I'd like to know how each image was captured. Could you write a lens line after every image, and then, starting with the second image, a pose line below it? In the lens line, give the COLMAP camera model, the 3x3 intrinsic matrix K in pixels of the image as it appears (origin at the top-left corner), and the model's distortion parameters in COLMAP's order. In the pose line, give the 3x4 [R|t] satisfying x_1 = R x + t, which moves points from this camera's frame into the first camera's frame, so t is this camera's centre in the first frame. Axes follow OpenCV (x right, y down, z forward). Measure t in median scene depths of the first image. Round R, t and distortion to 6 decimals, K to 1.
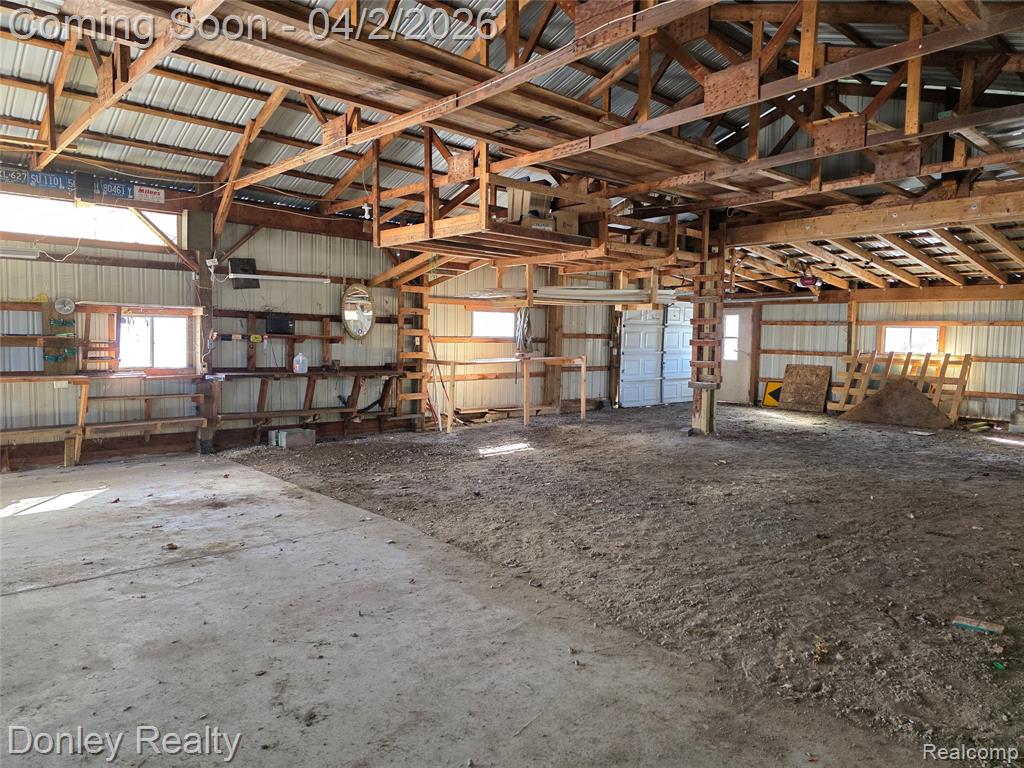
lens RADIAL K [[679.0, 0, 512.0], [0, 679.0, 384.0], [0, 0, 1]] dist [0.063368, -0.046571]
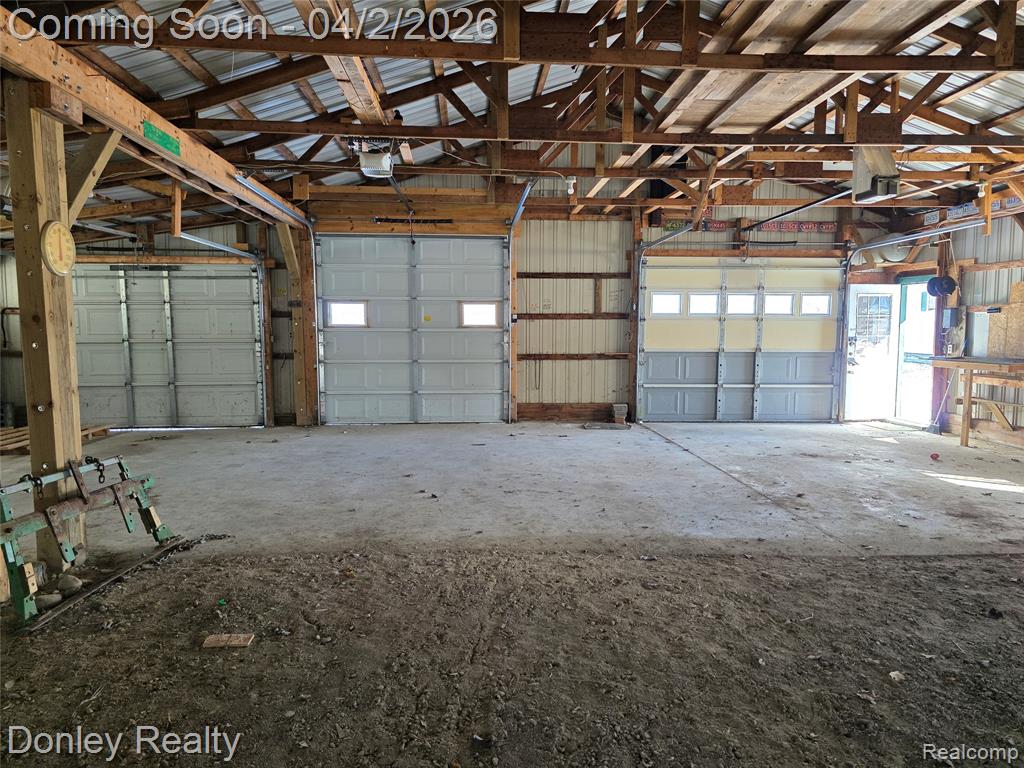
lens RADIAL K [[679.0, 0, 512.0], [0, 679.0, 384.0], [0, 0, 1]] dist [0.063368, -0.046571]
pose [[-0.624313, 0.054722, -0.779255, 0.878206], [-0.064883, 0.990464, 0.121536, -0.096709], [0.778475, 0.126437, -0.614809, 1.404946]]
